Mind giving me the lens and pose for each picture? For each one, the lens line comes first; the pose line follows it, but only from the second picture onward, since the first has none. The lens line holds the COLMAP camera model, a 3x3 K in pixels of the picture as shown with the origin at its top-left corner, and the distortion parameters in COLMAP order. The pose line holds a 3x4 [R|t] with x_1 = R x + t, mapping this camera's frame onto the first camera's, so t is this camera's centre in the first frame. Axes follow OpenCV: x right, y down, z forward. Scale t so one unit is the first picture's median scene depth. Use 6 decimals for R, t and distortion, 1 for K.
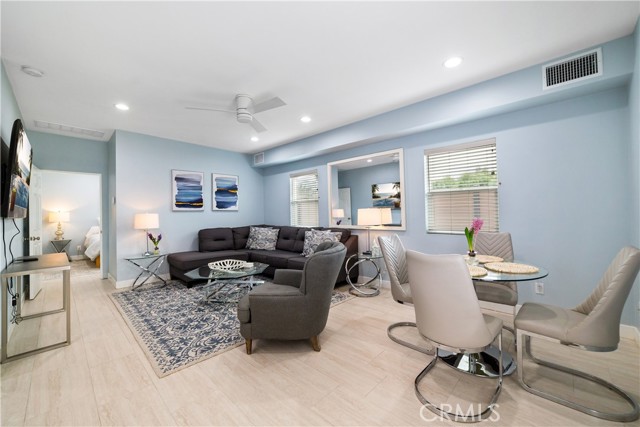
lens RADIAL K [[256.7, 0, 323.8], [0, 256.7, 212.8], [0, 0, 1]] dist [0.003975, 0.000332]
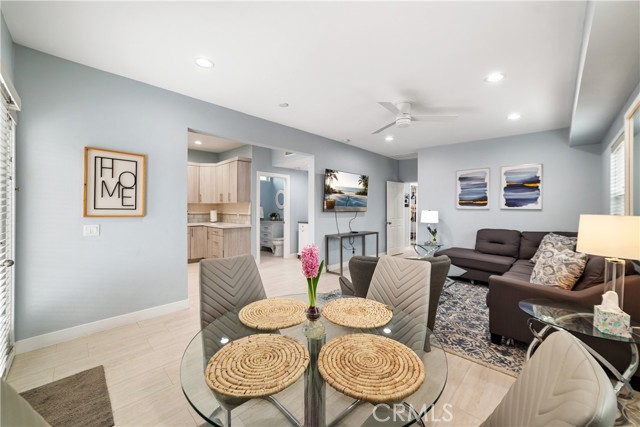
lens RADIAL K [[242.4, 0, 320.6], [0, 242.4, 212.6], [0, 0, 1]] dist [-0.002209, -0.000092]
pose [[0.015479, 0.030082, -0.999428, 0.410420], [-0.018901, 0.999378, 0.029787, -0.010170], [0.999702, 0.018429, 0.016038, 0.383086]]
